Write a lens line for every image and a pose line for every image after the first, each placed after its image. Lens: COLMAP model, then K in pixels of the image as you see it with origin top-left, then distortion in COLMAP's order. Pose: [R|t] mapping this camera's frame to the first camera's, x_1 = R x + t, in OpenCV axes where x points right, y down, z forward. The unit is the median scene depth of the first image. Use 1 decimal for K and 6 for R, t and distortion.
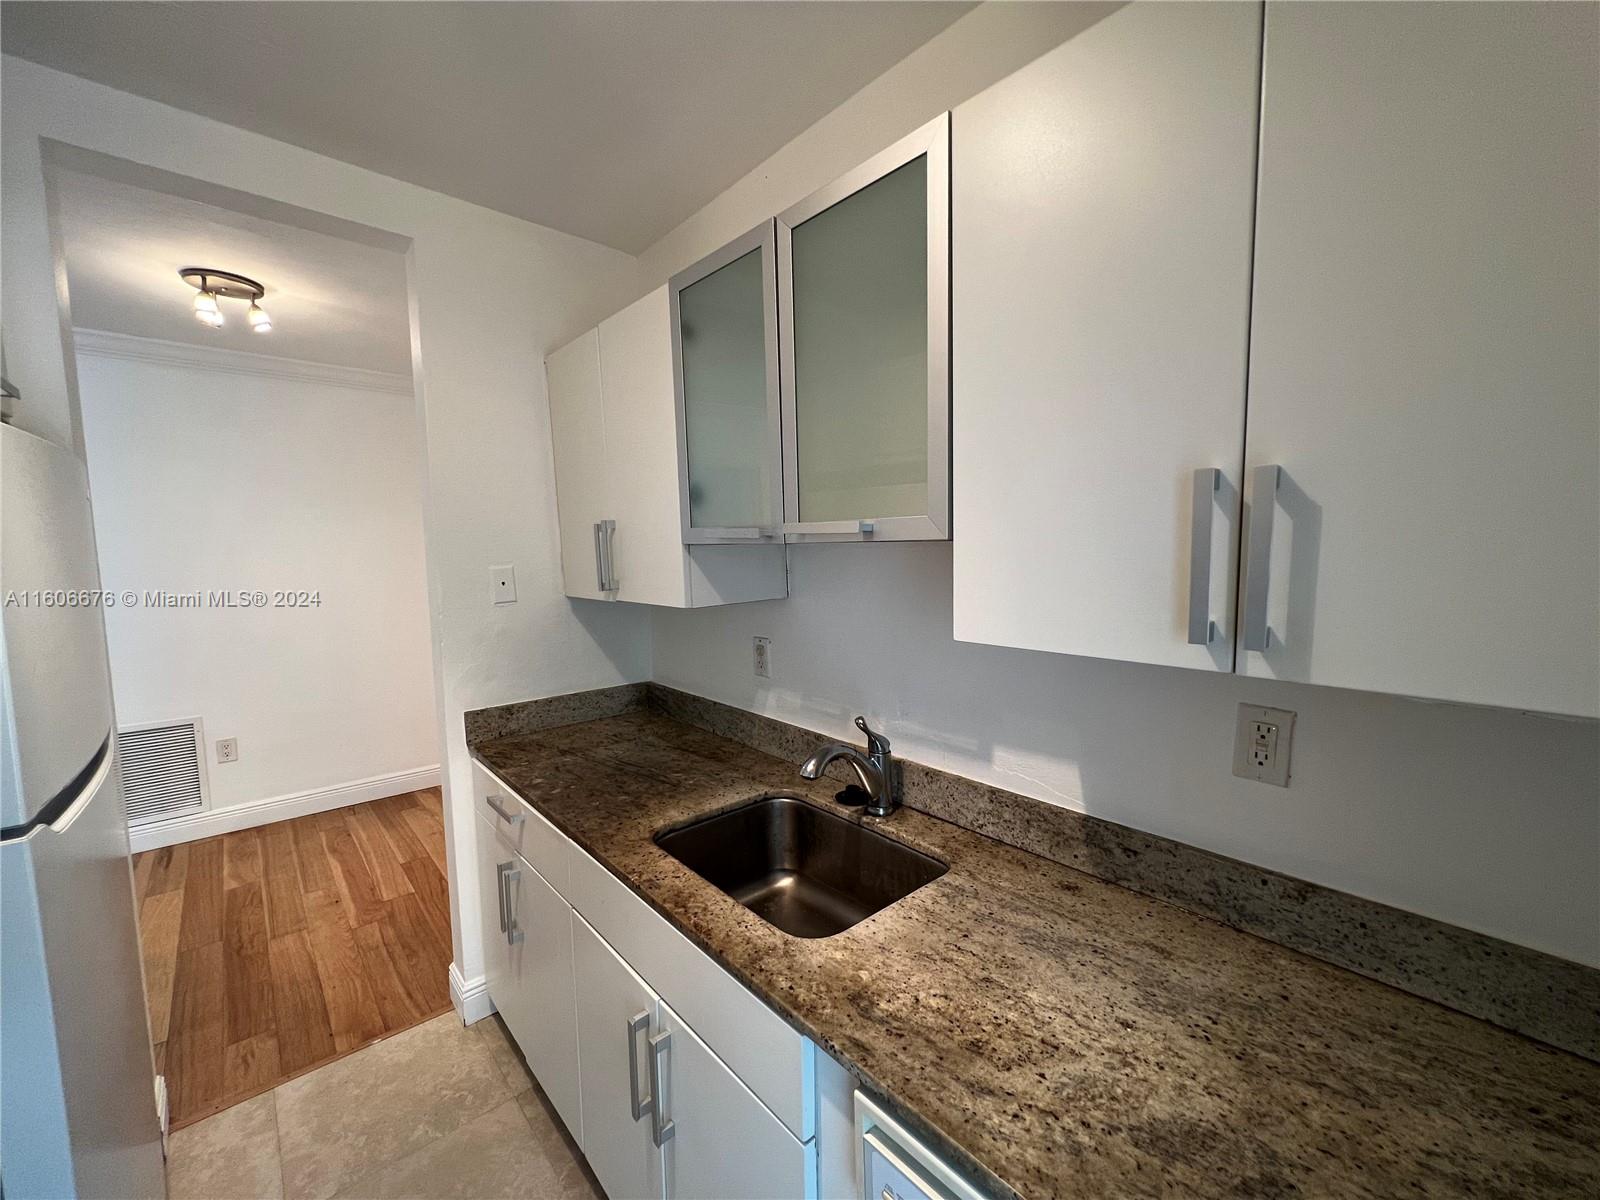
lens RADIAL K [[643.4, 0, 799.1], [0, 643.4, 606.6], [0, 0, 1]] dist [-0.003314, 0.000392]
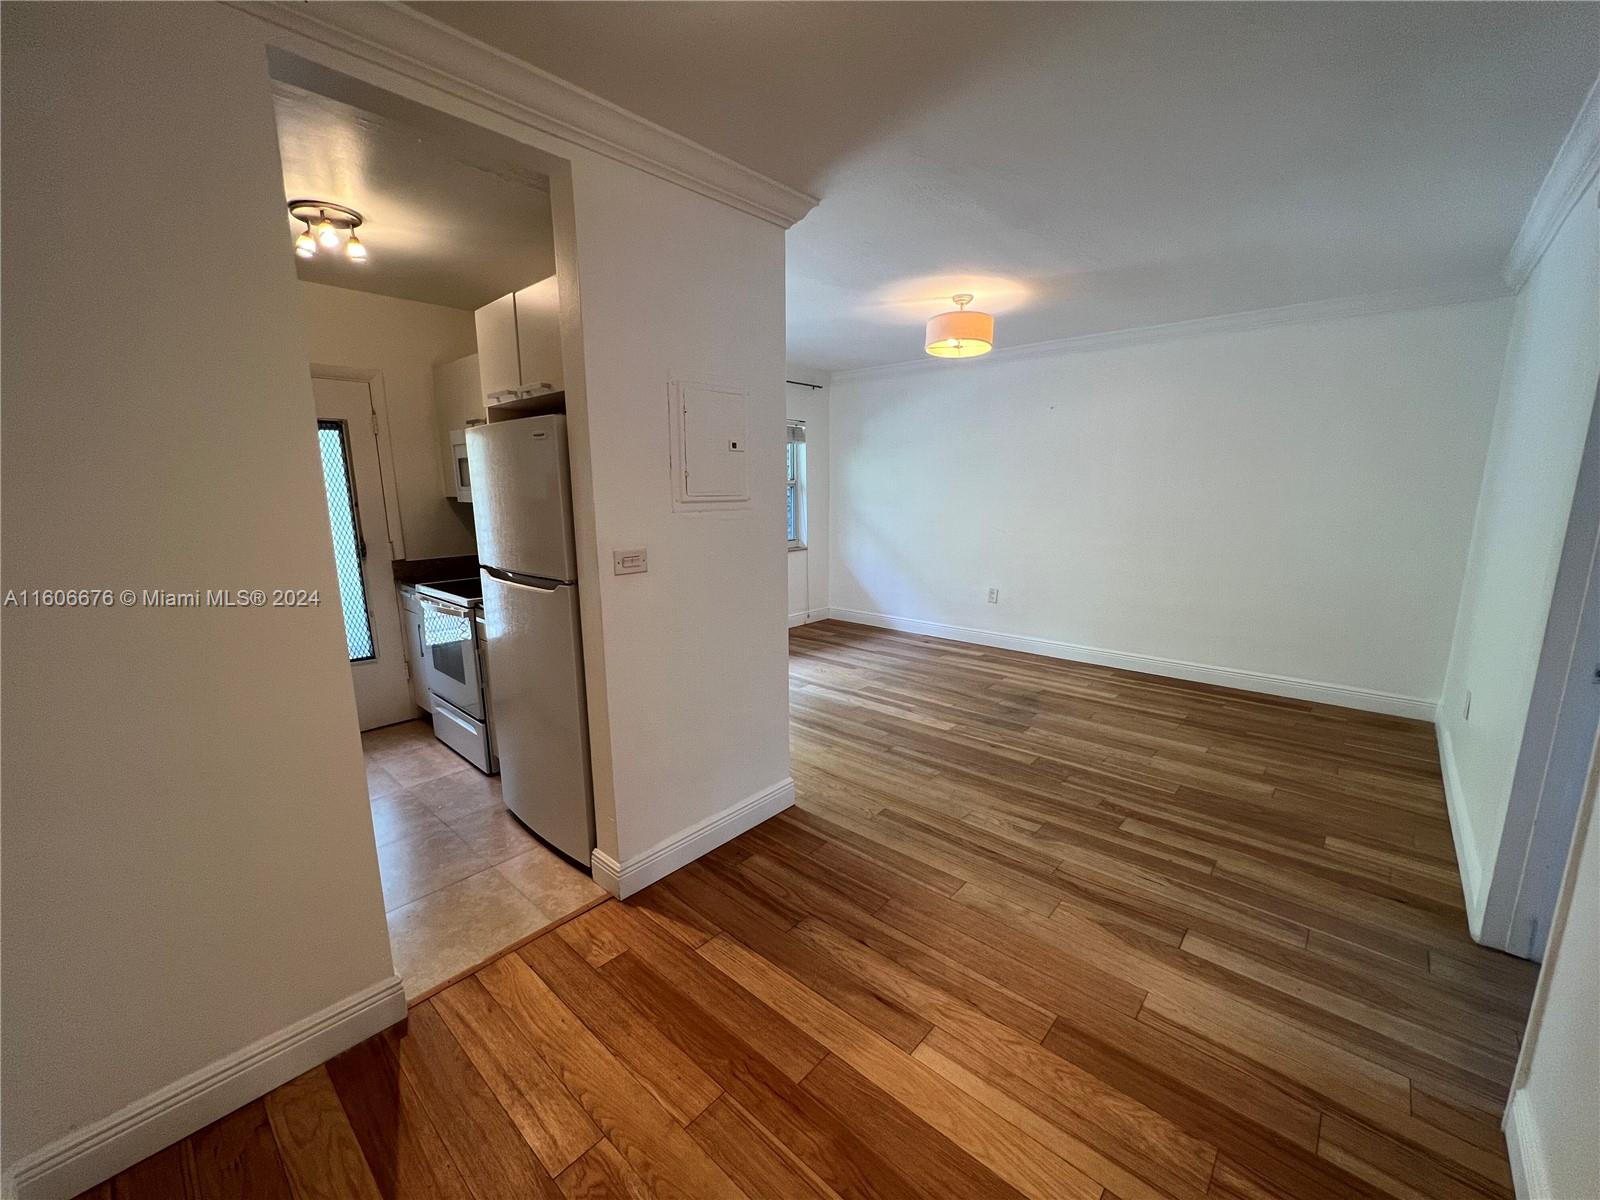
lens RADIAL K [[643.4, 0, 799.1], [0, 643.4, 606.6], [0, 0, 1]] dist [-0.003314, 0.000392]
pose [[-0.994023, 0.035703, -0.103172, -0.922141], [0.005624, 0.960505, 0.278207, -0.124076], [0.109030, 0.275964, -0.954964, 1.599609]]
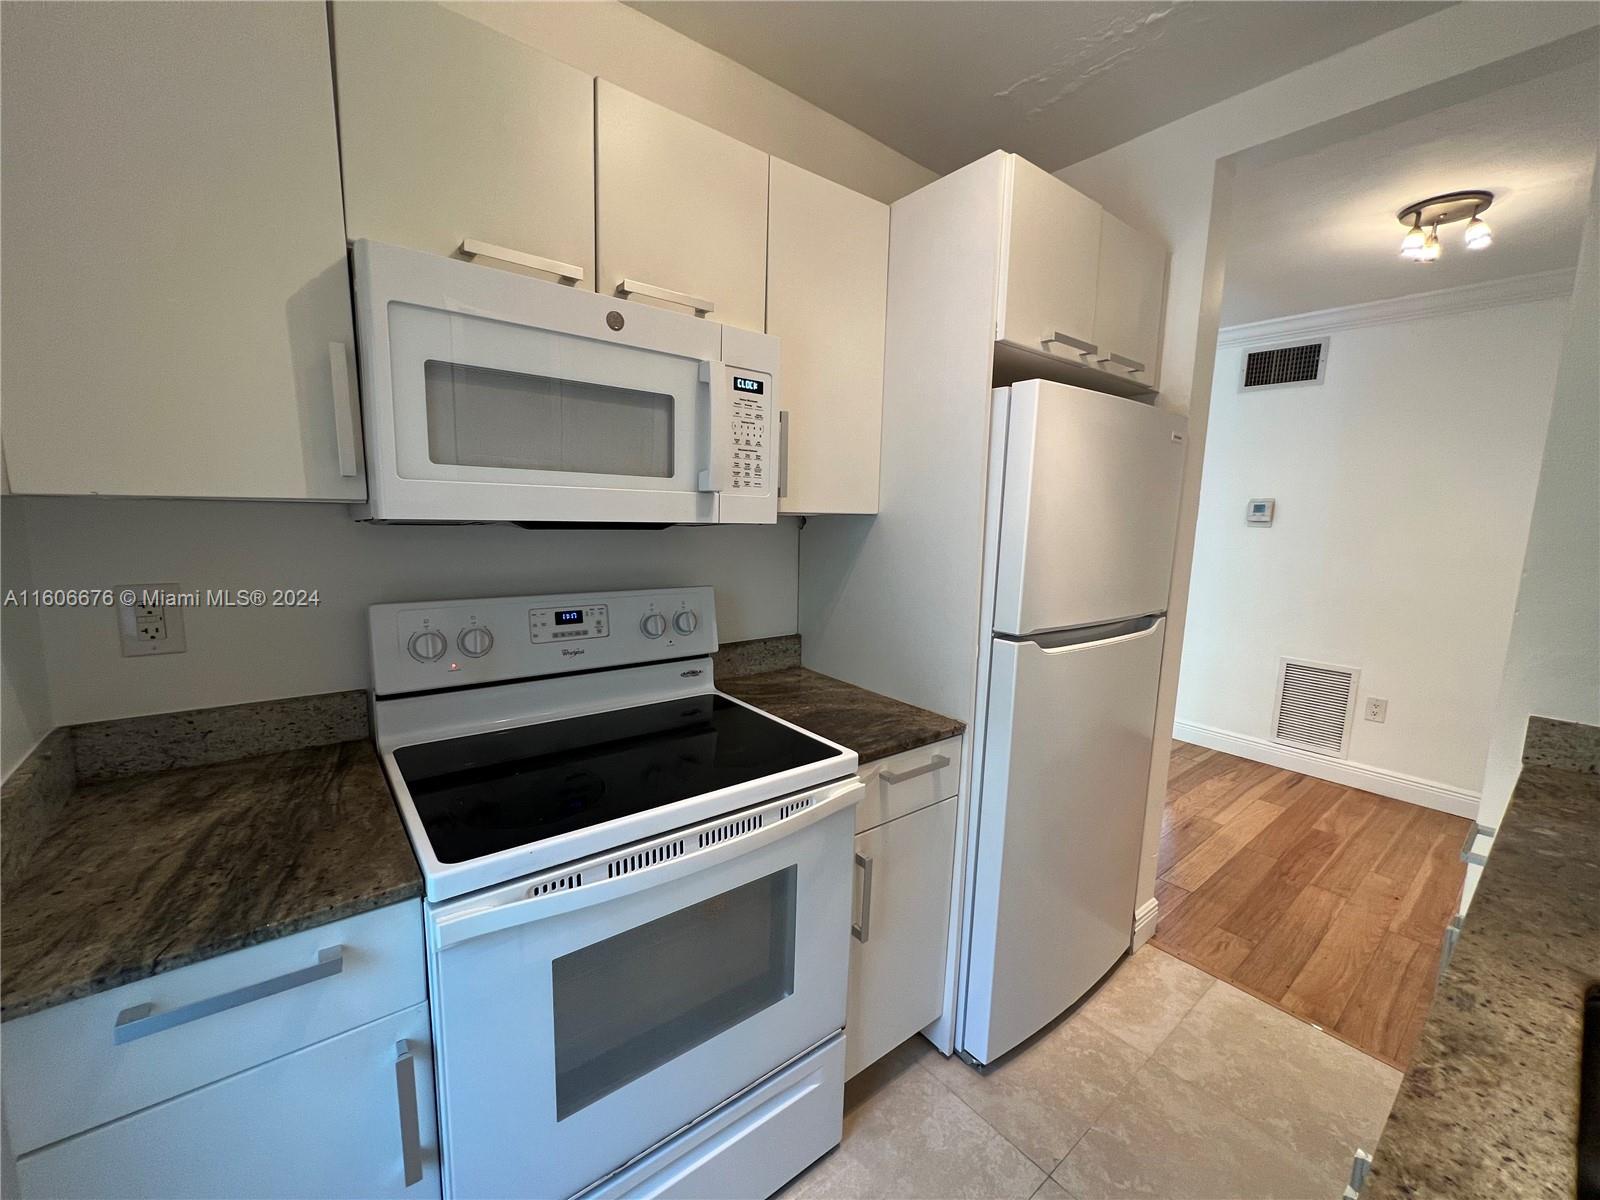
lens RADIAL K [[643.4, 0, 799.1], [0, 643.4, 606.6], [0, 0, 1]] dist [-0.003314, 0.000392]
pose [[-0.048239, 0.151727, -0.987245, 0.161111], [-0.121818, 0.980123, 0.156585, 0.030571], [0.991380, 0.127817, -0.028798, 0.183556]]
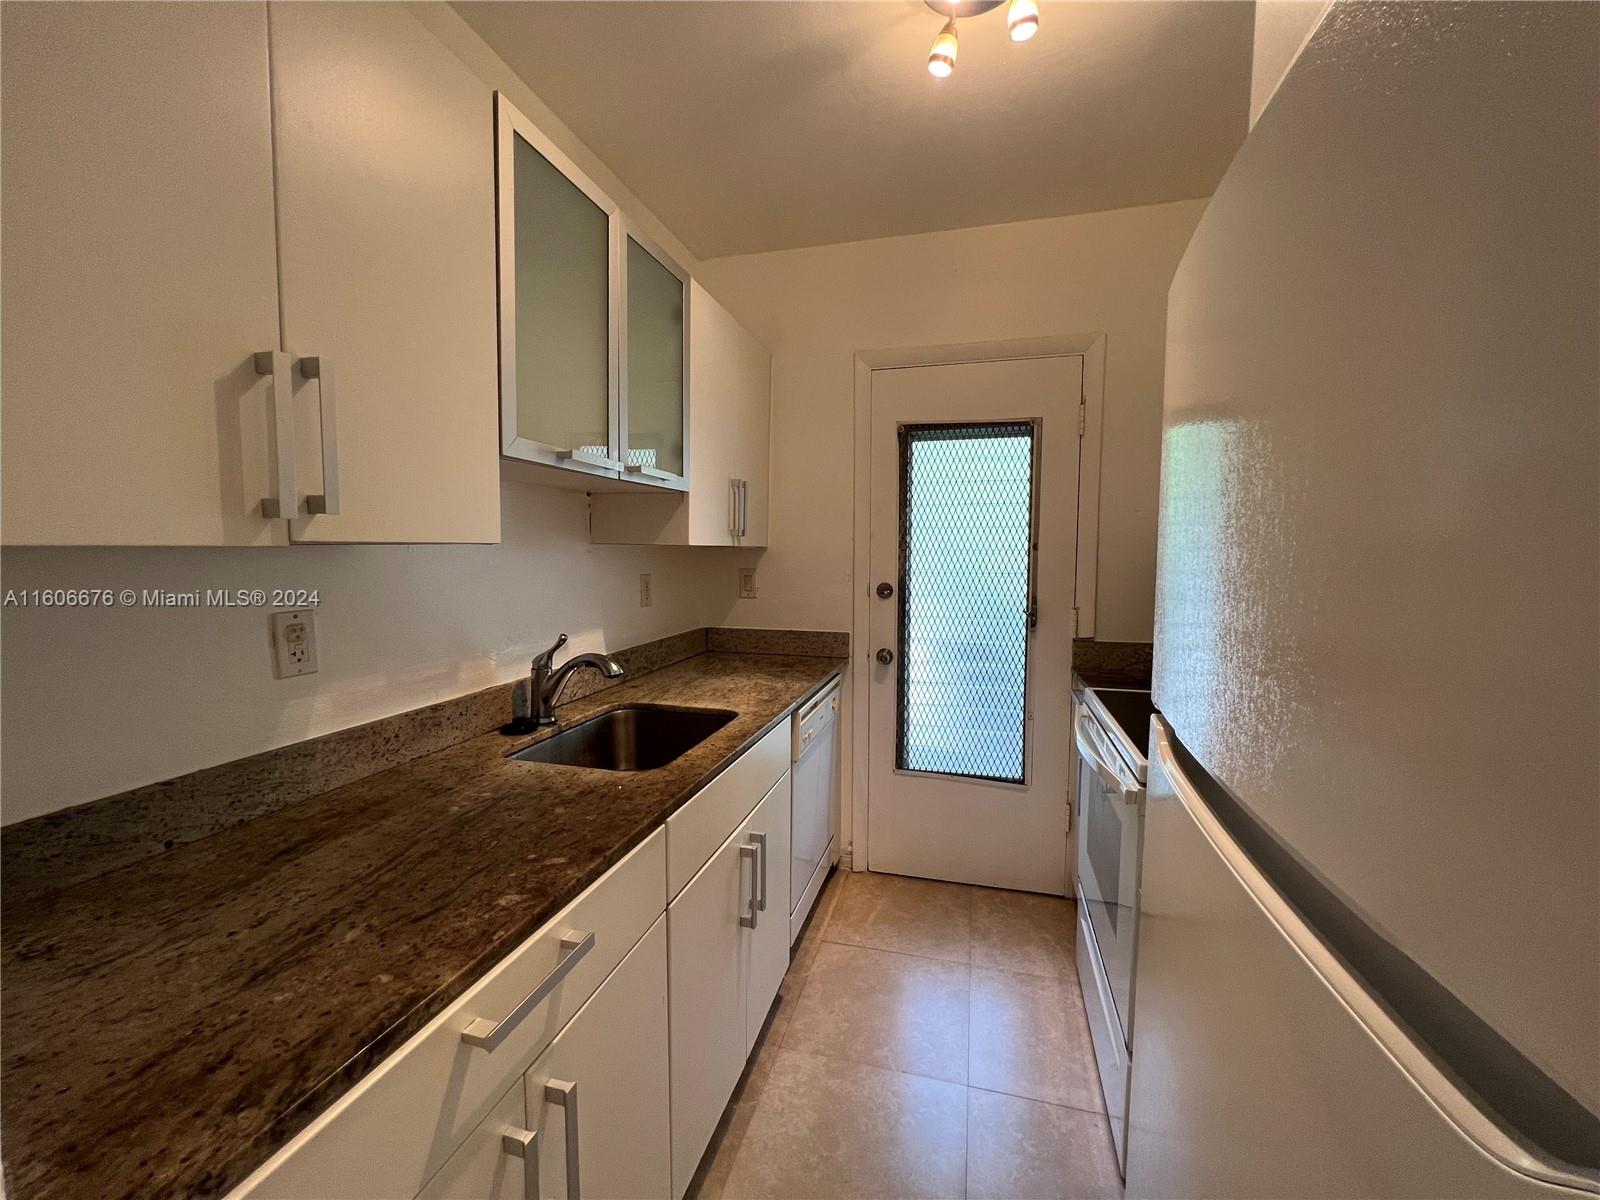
lens RADIAL K [[643.4, 0, 799.1], [0, 643.4, 606.6], [0, 0, 1]] dist [-0.003314, 0.000392]
pose [[-0.542624, -0.066786, 0.837317, -0.666362], [0.079854, 0.988218, 0.130572, 0.002174], [-0.836171, 0.137715, -0.530897, 0.754242]]
